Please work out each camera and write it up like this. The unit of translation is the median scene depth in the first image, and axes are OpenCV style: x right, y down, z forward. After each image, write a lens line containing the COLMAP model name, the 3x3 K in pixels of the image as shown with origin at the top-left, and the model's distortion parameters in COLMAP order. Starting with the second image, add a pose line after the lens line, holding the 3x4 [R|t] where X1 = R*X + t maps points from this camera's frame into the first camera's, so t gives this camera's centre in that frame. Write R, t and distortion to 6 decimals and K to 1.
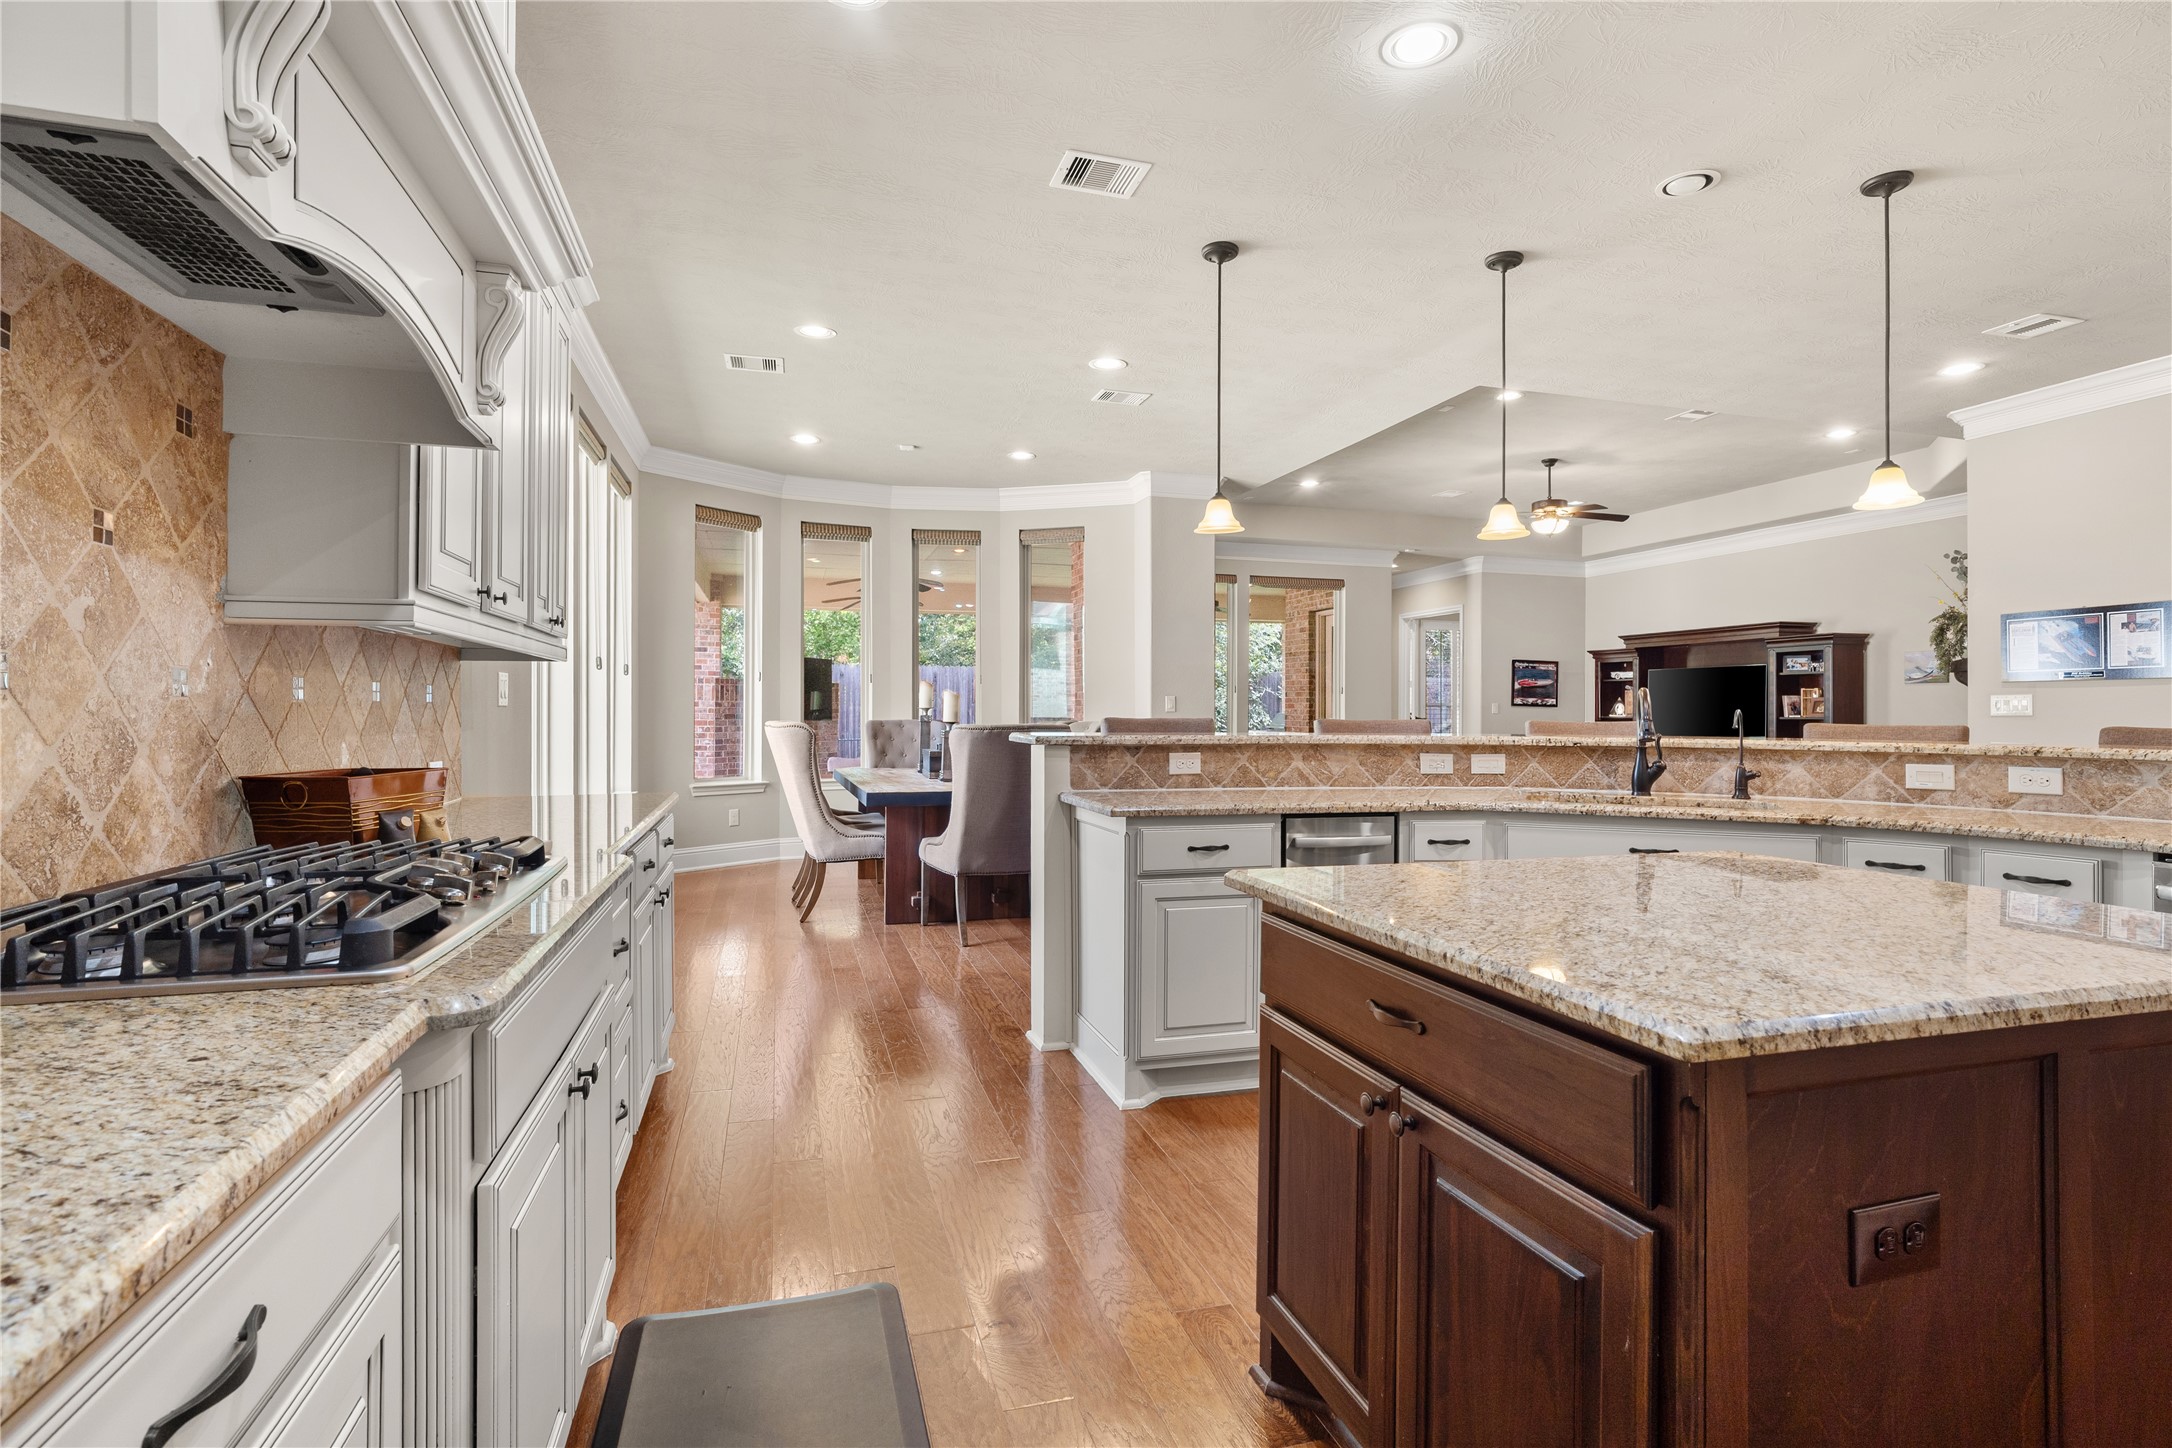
lens RADIAL K [[1025.8, 0, 1076.0], [0, 1025.8, 708.4], [0, 0, 1]] dist [-0.011747, 0.001637]
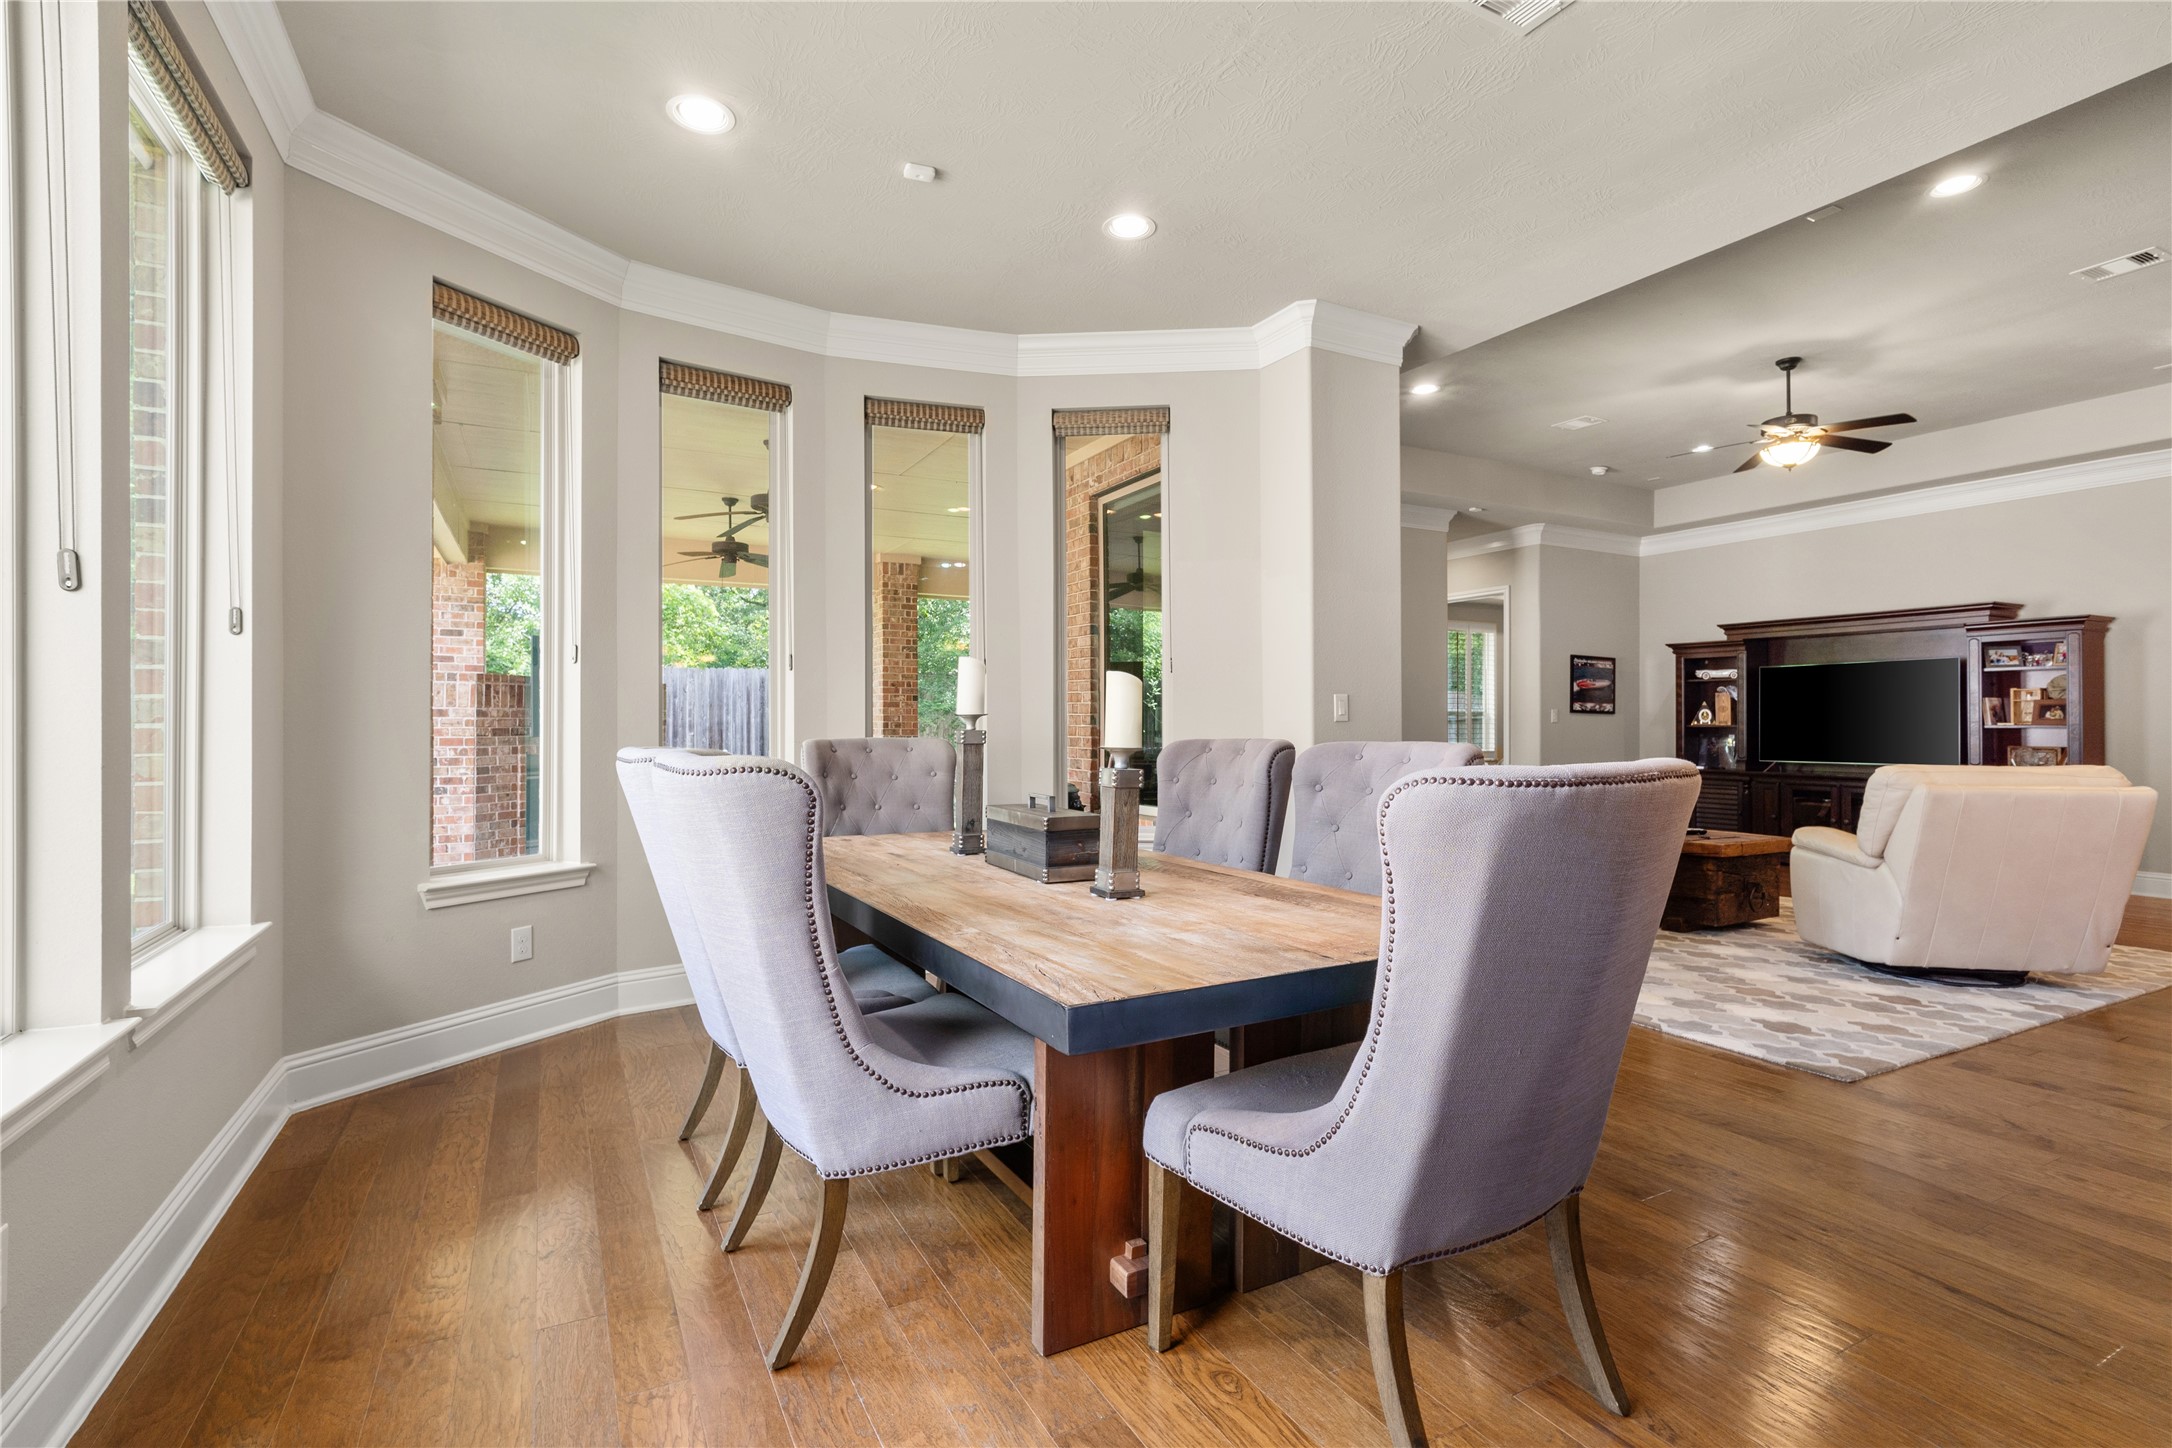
lens RADIAL K [[1025.8, 0, 1093.1], [0, 1025.8, 715.1], [0, 0, 1]] dist [-0.011747, 0.001637]
pose [[0.978872, -0.002880, 0.204455, -0.171749], [0.003701, 0.999987, -0.003636, 0.001544], [-0.204442, 0.004316, 0.978869, 0.482672]]
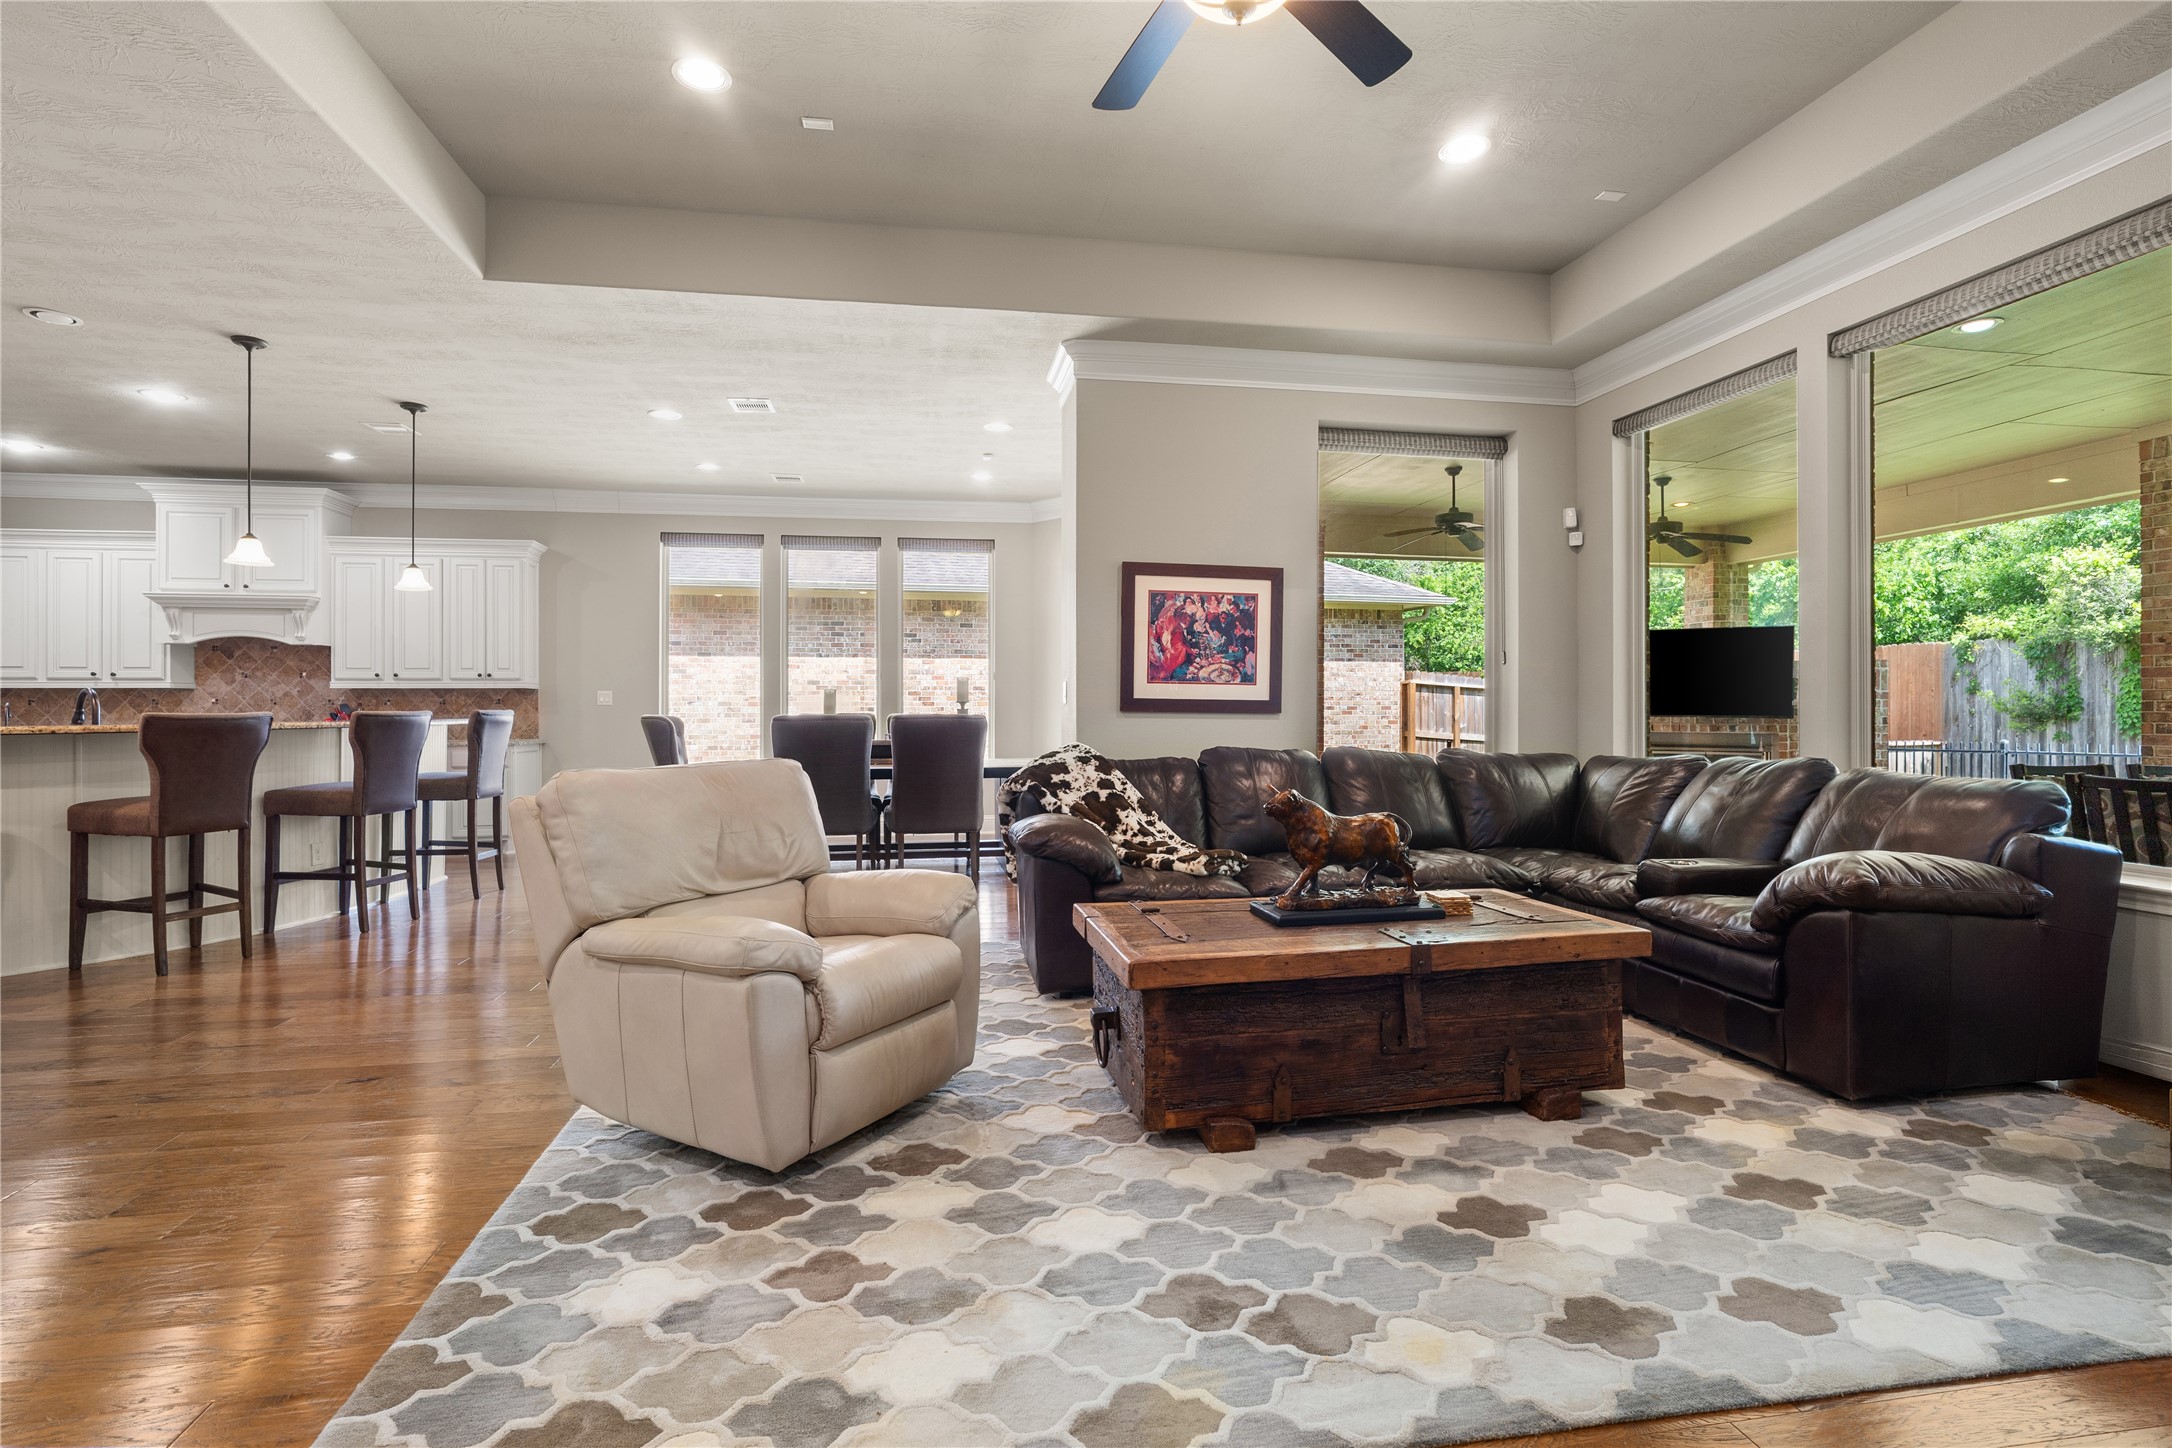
lens RADIAL K [[1025.8, 0, 1083.9], [0, 1025.8, 709.7], [0, 0, 1]] dist [-0.011747, 0.001637]
pose [[-0.113046, -0.000926, -0.993589, 0.841629], [0.005674, 0.999983, -0.001577, 0.009099], [0.993574, -0.005816, -0.113039, 1.199323]]
